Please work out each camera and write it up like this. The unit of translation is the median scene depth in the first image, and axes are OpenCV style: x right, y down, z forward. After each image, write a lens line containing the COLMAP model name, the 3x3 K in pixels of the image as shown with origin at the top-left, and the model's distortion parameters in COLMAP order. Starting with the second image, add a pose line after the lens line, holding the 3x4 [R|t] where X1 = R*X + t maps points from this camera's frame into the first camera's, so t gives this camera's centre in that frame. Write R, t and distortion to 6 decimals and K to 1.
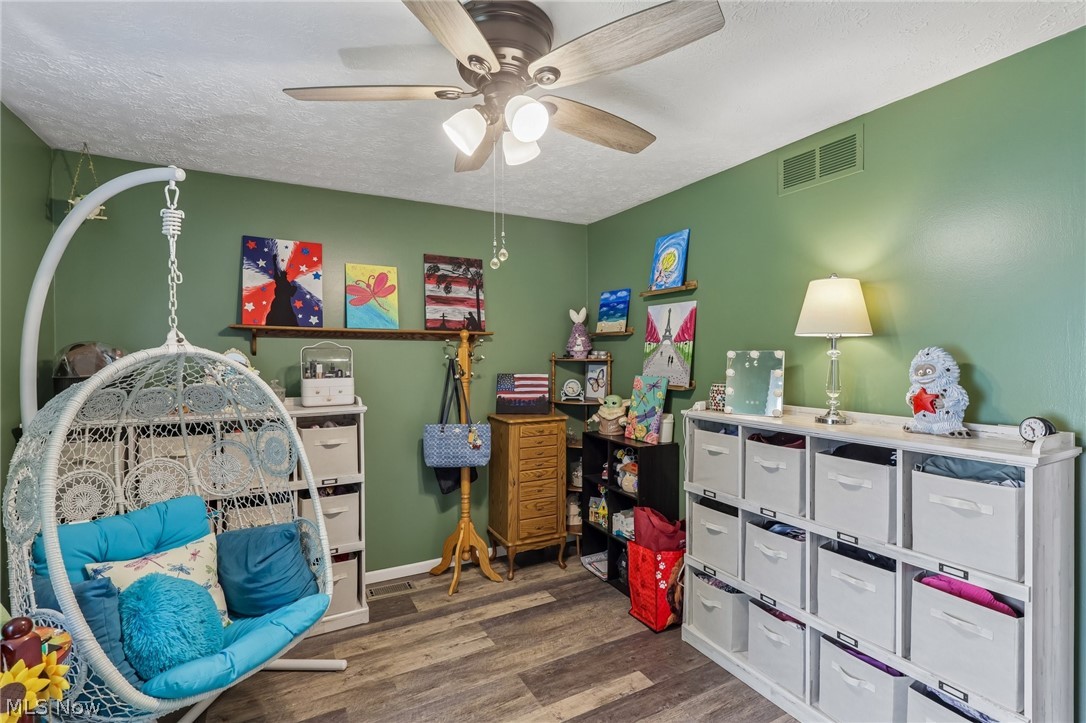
lens RADIAL K [[507.0, 0, 541.9], [0, 507.0, 357.7], [0, 0, 1]] dist [-0.004558, 0.002240]
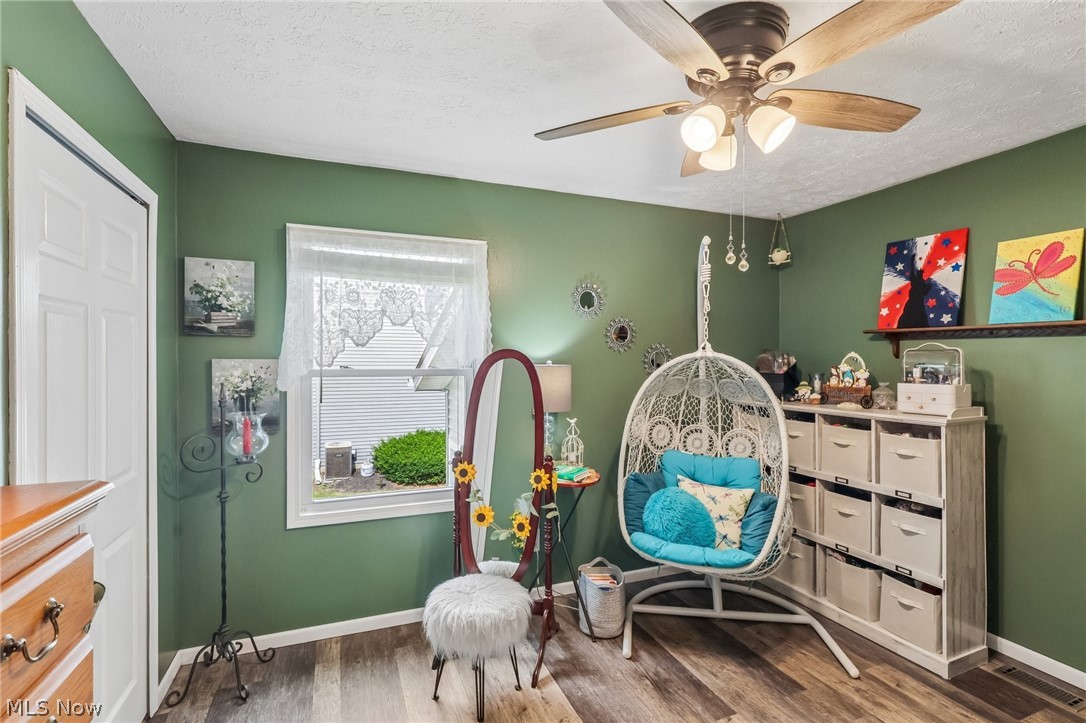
lens RADIAL K [[507.0, 0, 541.0], [0, 507.0, 359.2], [0, 0, 1]] dist [-0.004558, 0.002240]
pose [[-0.112042, 0.001891, -0.993702, 0.527628], [-0.008142, 0.999963, 0.002821, 0.000246], [0.993670, 0.008407, -0.112022, 0.405509]]
